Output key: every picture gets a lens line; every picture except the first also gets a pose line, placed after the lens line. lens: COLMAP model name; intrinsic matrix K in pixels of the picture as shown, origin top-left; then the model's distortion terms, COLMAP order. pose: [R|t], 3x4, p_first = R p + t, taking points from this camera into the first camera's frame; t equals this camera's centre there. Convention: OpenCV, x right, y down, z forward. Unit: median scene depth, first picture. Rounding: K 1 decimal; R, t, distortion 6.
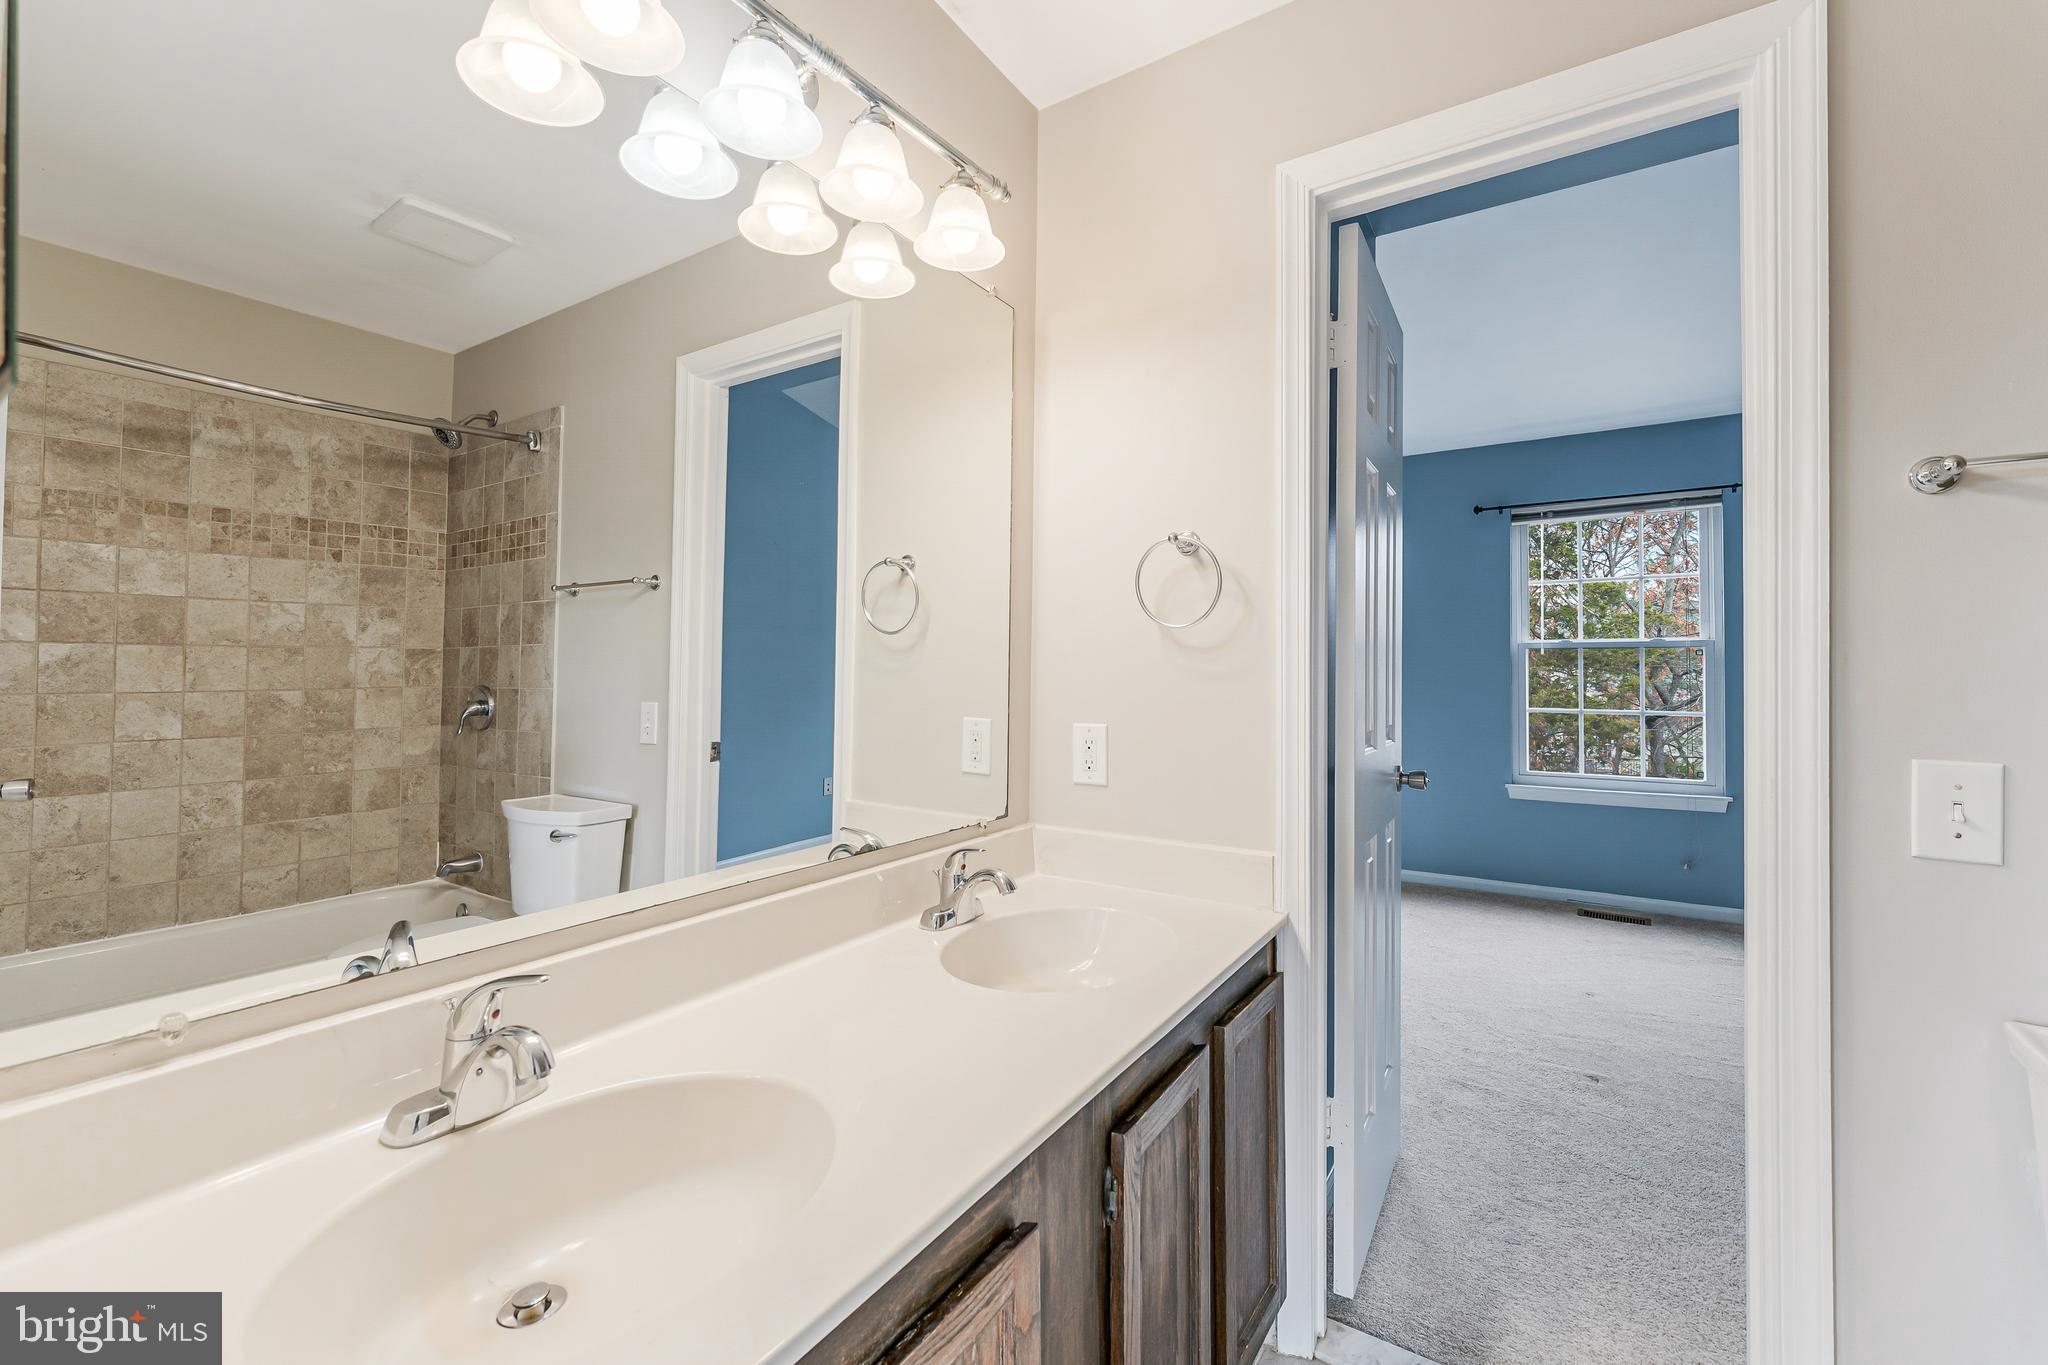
lens RADIAL K [[856.3, 0, 1029.0], [0, 856.3, 656.5], [0, 0, 1]] dist [-0.002421, -0.000098]
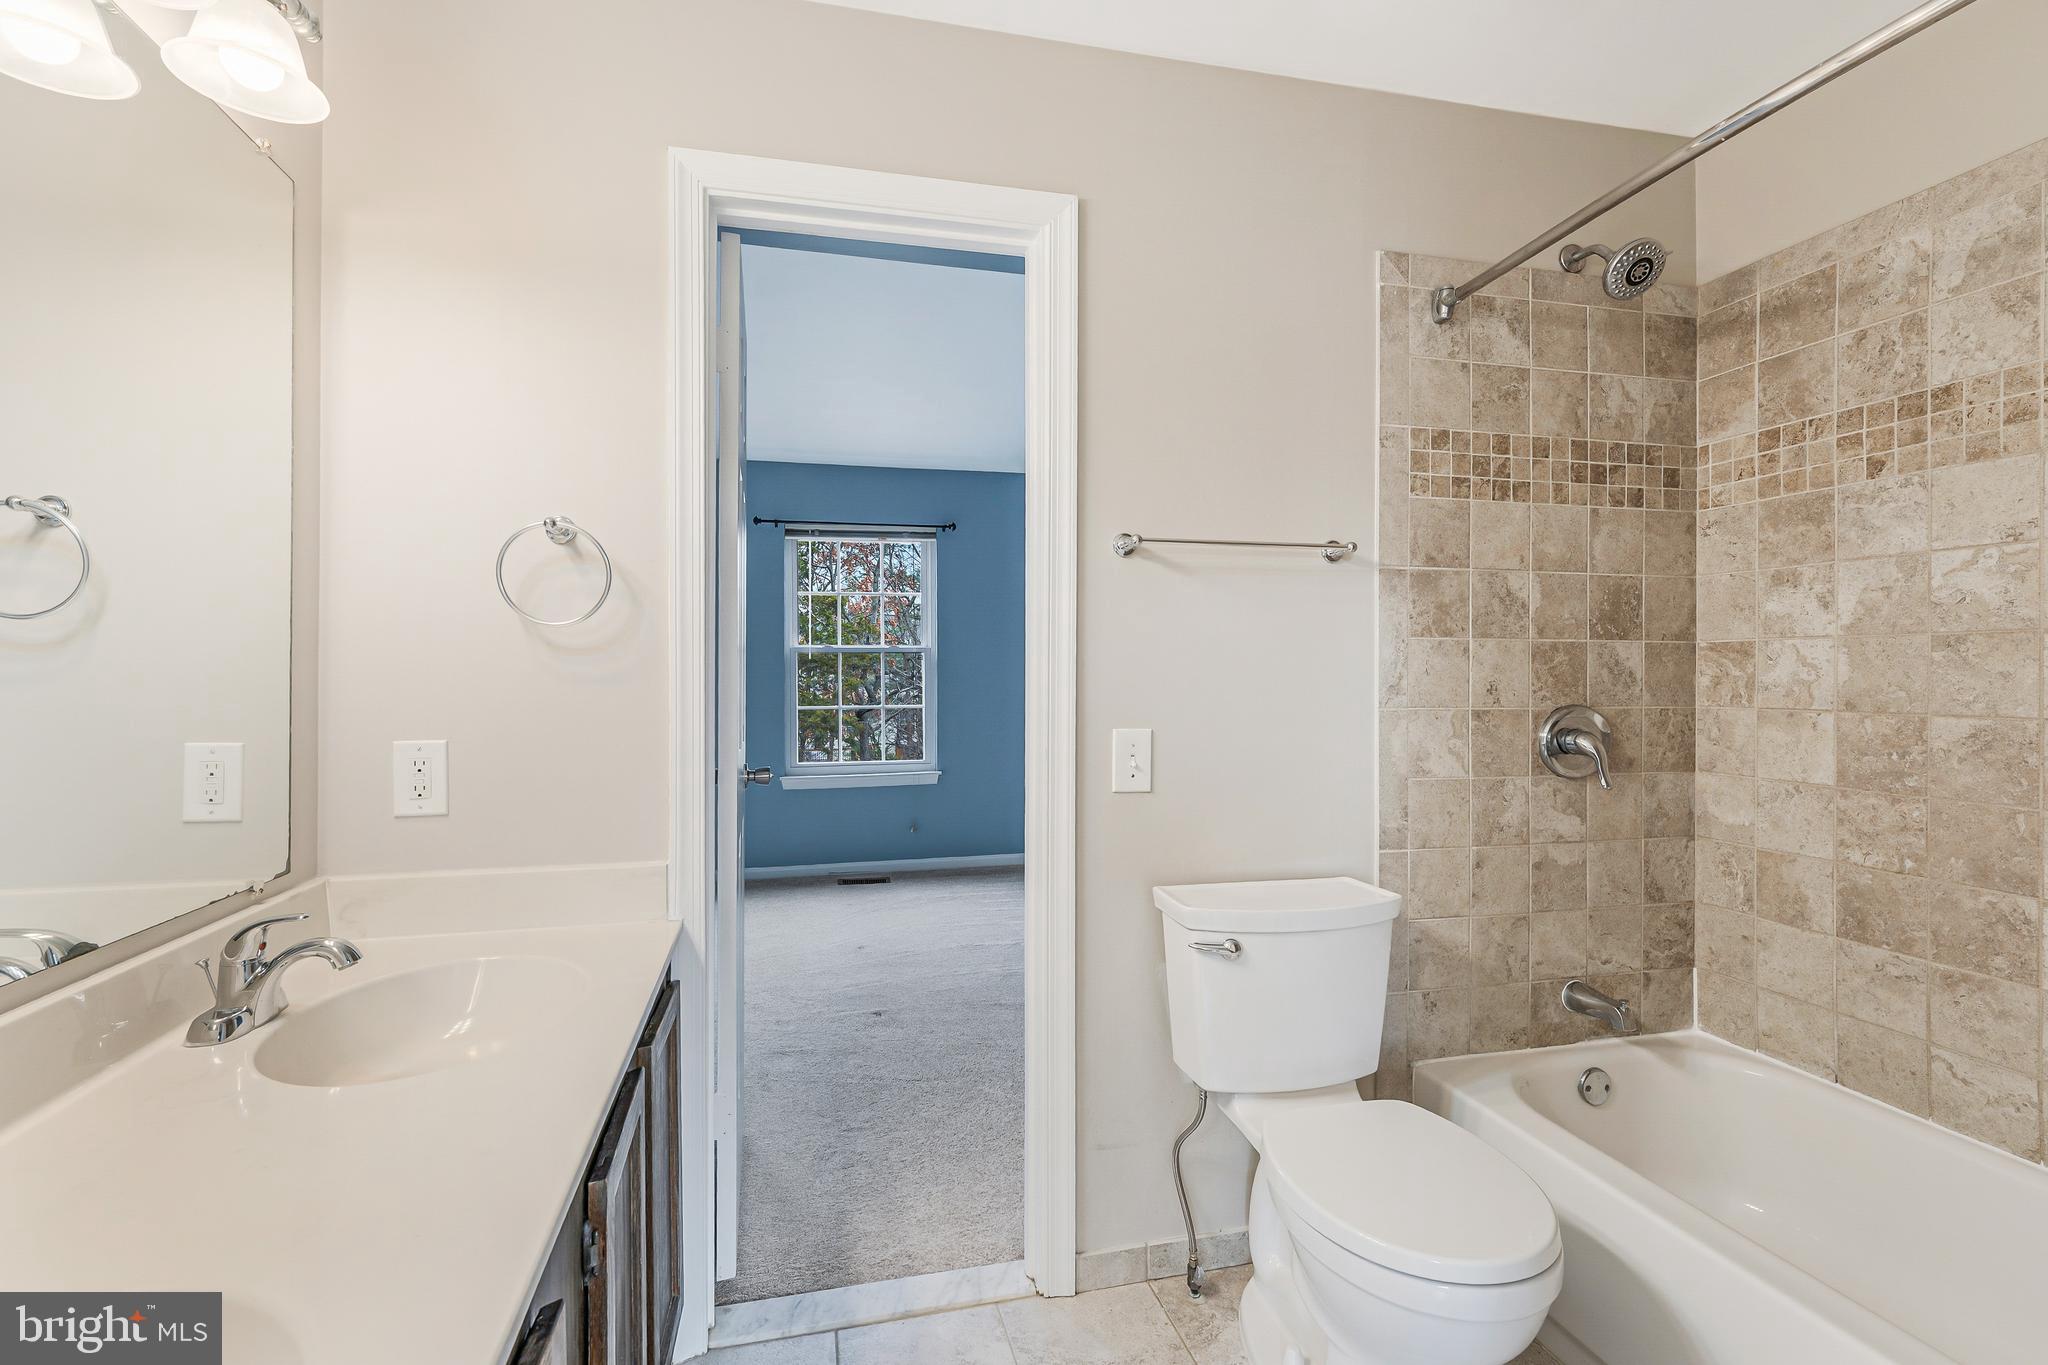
lens RADIAL K [[894.7, 0, 1013.8], [0, 894.7, 677.6], [0, 0, 1]] dist [0.002361, 0.000142]
pose [[0.686611, -0.008280, 0.726978, -0.170273], [-0.007196, 0.999809, 0.018185, 0.000120], [-0.726989, -0.017718, 0.686420, 0.018367]]
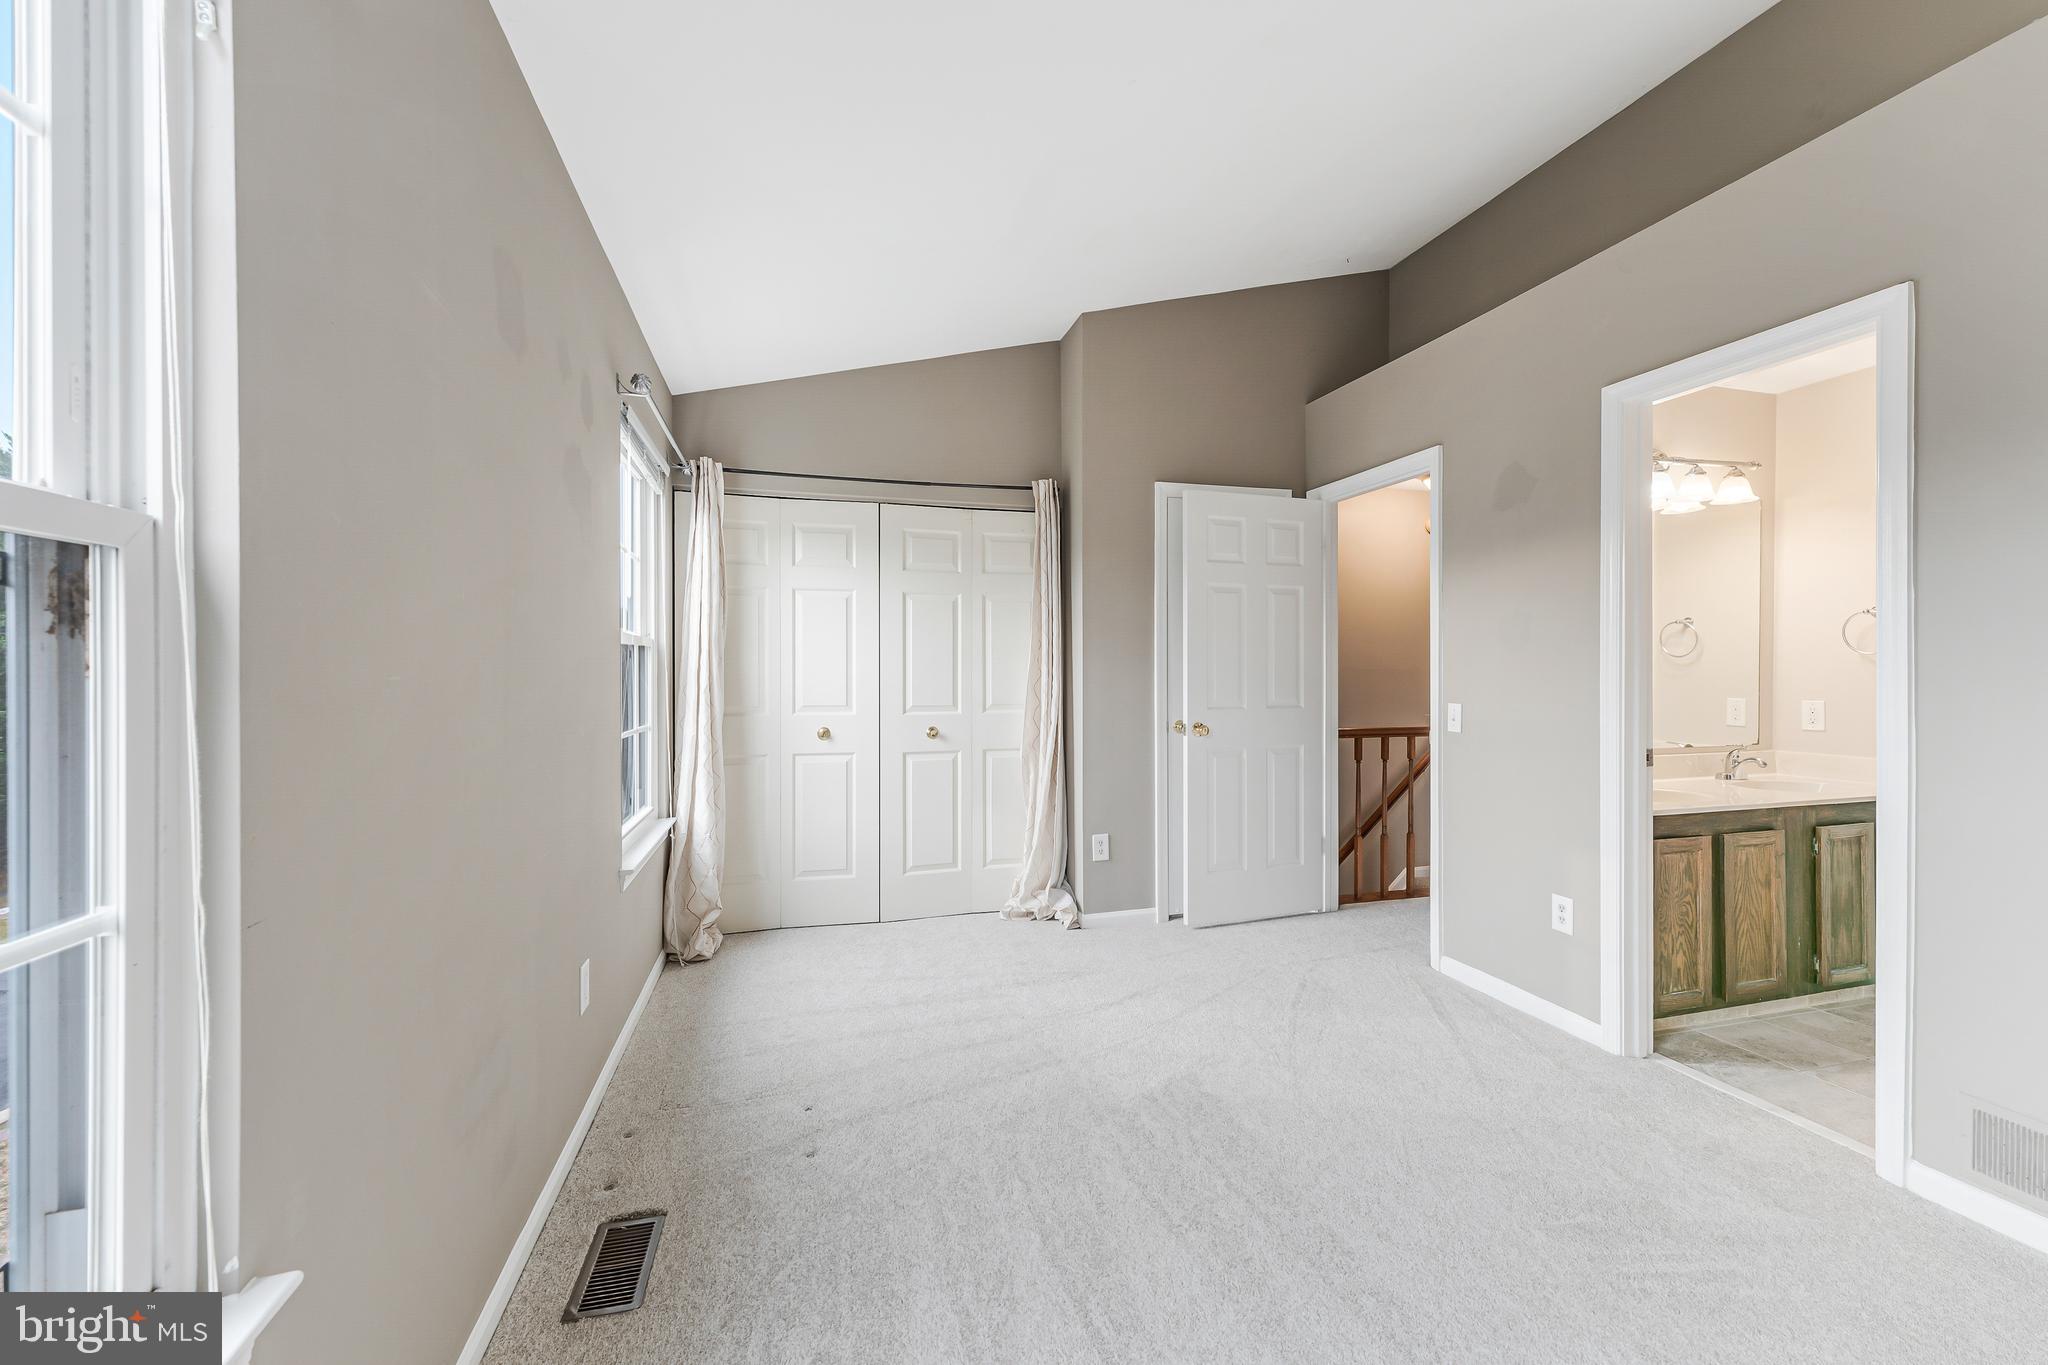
lens RADIAL K [[832.2, 0, 1008.5], [0, 832.2, 675.8], [0, 0, 1]] dist [0.000366, -0.000035]
pose [[0.748966, -0.007795, -0.662563, -0.053666], [0.021286, 0.999698, 0.012301, -0.049450], [0.662267, -0.023316, 0.748905, -1.880983]]
